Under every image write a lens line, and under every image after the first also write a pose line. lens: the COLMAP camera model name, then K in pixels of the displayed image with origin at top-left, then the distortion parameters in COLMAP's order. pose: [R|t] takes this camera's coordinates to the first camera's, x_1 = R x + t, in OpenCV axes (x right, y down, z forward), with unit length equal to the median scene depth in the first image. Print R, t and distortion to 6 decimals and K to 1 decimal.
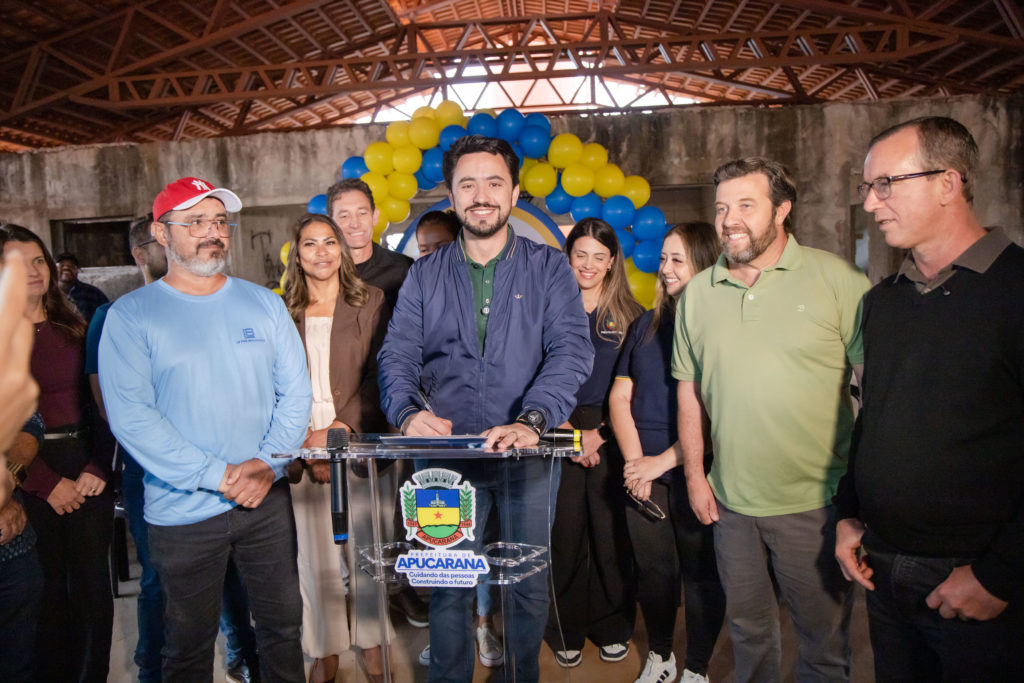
lens RADIAL K [[732.8, 0, 506.3], [0, 732.8, 336.4], [0, 0, 1]] dist [-0.041212, 0.003716]
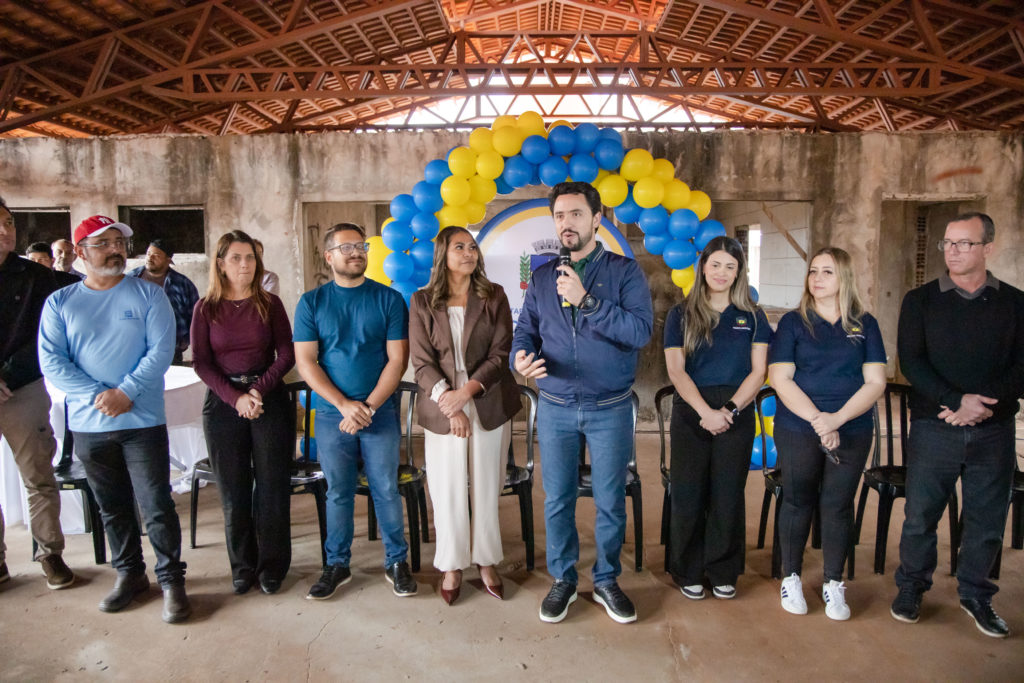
lens RADIAL K [[721.8, 0, 512.0], [0, 721.8, 341.5], [0, 0, 1]] dist [-0.043174, 0.004052]
pose [[0.997740, 0.034852, 0.057441, -0.129714], [-0.035344, 0.999347, 0.007568, 0.003493], [-0.057140, -0.009581, 0.998320, -0.039746]]
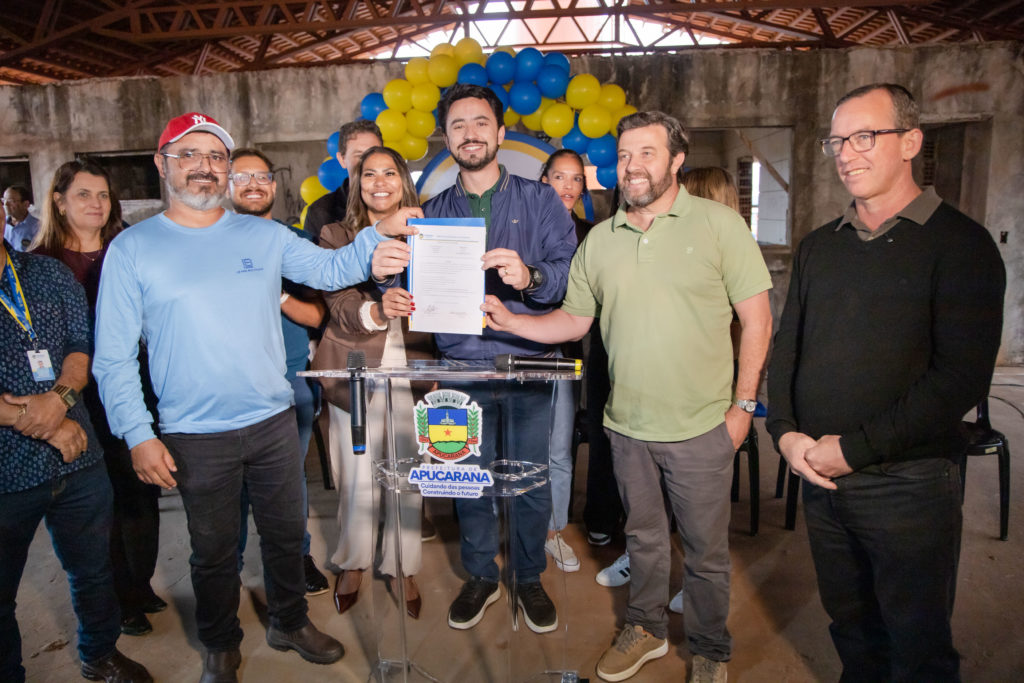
lens RADIAL K [[735.7, 0, 512.0], [0, 735.7, 341.5], [0, 0, 1]] dist [-0.046973, 0.012127]
pose [[0.999580, 0.023466, -0.017009, 0.005406], [-0.021943, 0.996157, 0.084794, 0.003772], [0.018933, -0.084386, 0.996253, -0.024647]]
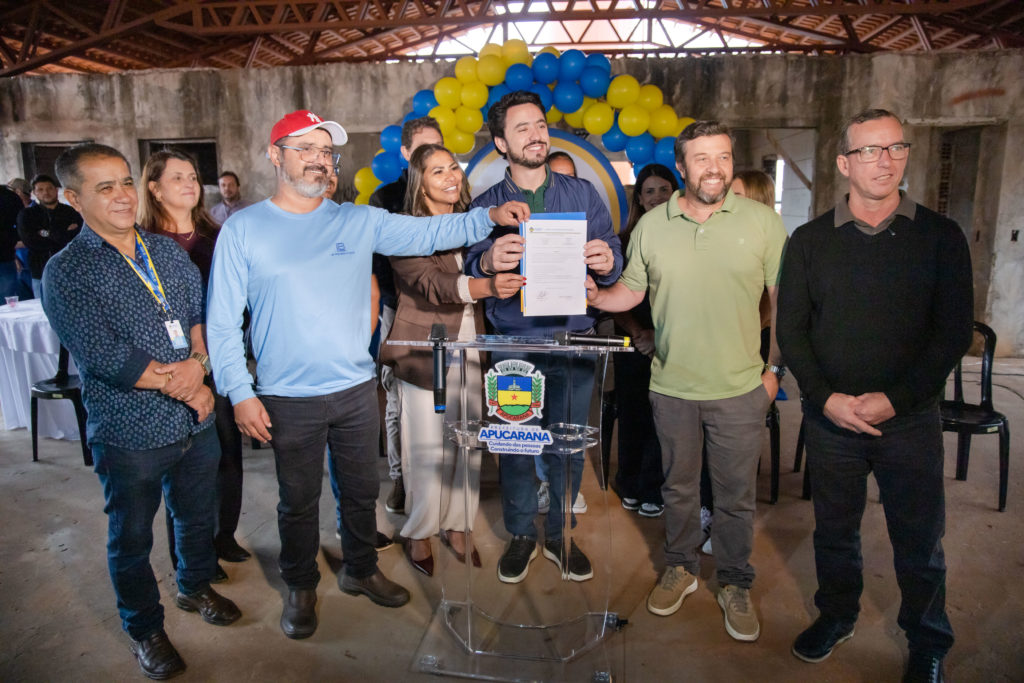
lens RADIAL K [[714.4, 0, 526.9], [0, 714.4, 340.7], [0, 0, 1]] dist [-0.030098, -0.001262]
pose [[0.998666, 0.044703, -0.025831, -0.012681], [-0.041859, 0.993928, 0.101763, 0.006157], [0.030223, -0.100546, 0.994473, -0.062508]]
